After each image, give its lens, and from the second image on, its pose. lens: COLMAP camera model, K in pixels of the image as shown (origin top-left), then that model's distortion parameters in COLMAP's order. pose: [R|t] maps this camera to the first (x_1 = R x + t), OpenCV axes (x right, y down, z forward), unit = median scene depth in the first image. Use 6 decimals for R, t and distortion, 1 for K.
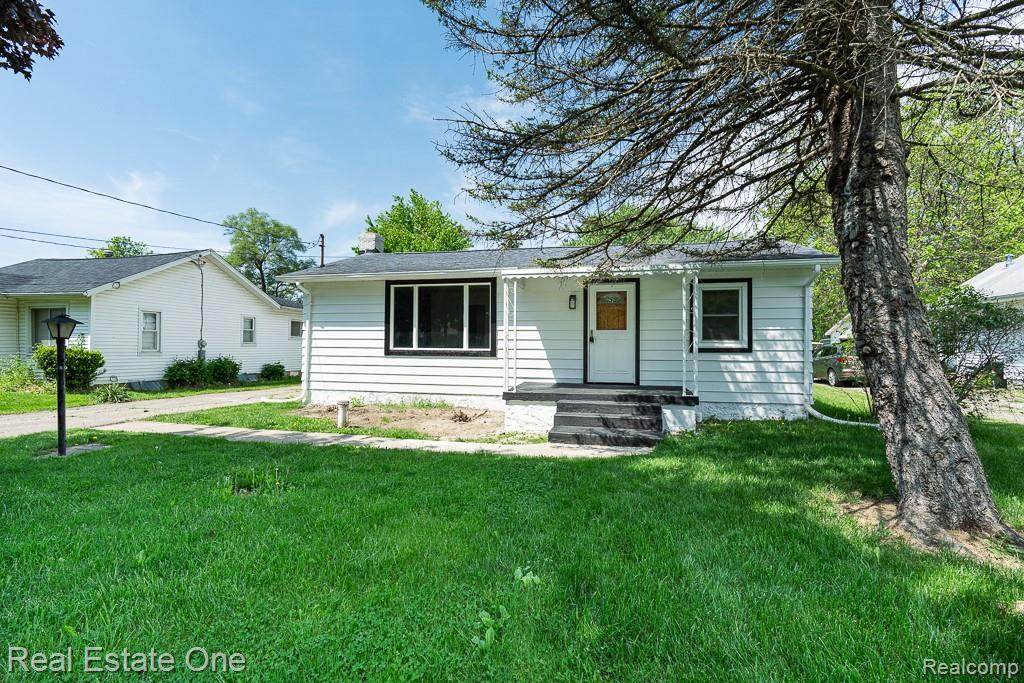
lens RADIAL K [[471.7, 0, 533.0], [0, 471.7, 337.3], [0, 0, 1]] dist [-0.008878, 0.002100]
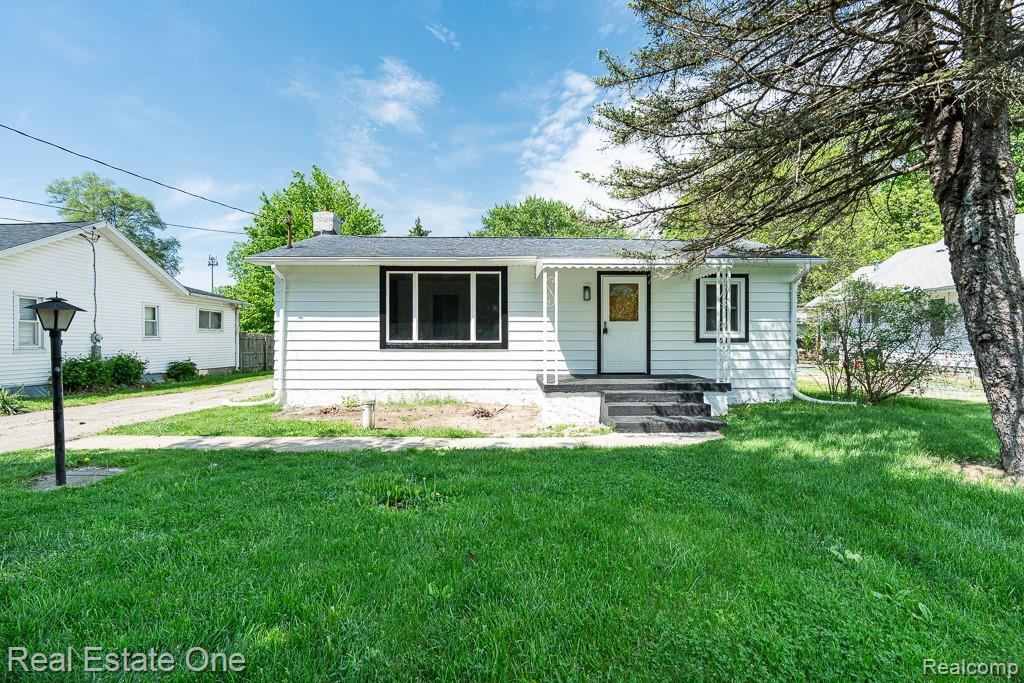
lens RADIAL K [[471.7, 0, 542.8], [0, 471.7, 341.9], [0, 0, 1]] dist [-0.008878, 0.002100]
pose [[0.969025, -0.008458, 0.246817, -0.254893], [0.002121, 0.999662, 0.025927, 0.002521], [-0.246953, -0.024600, 0.968715, 0.049027]]
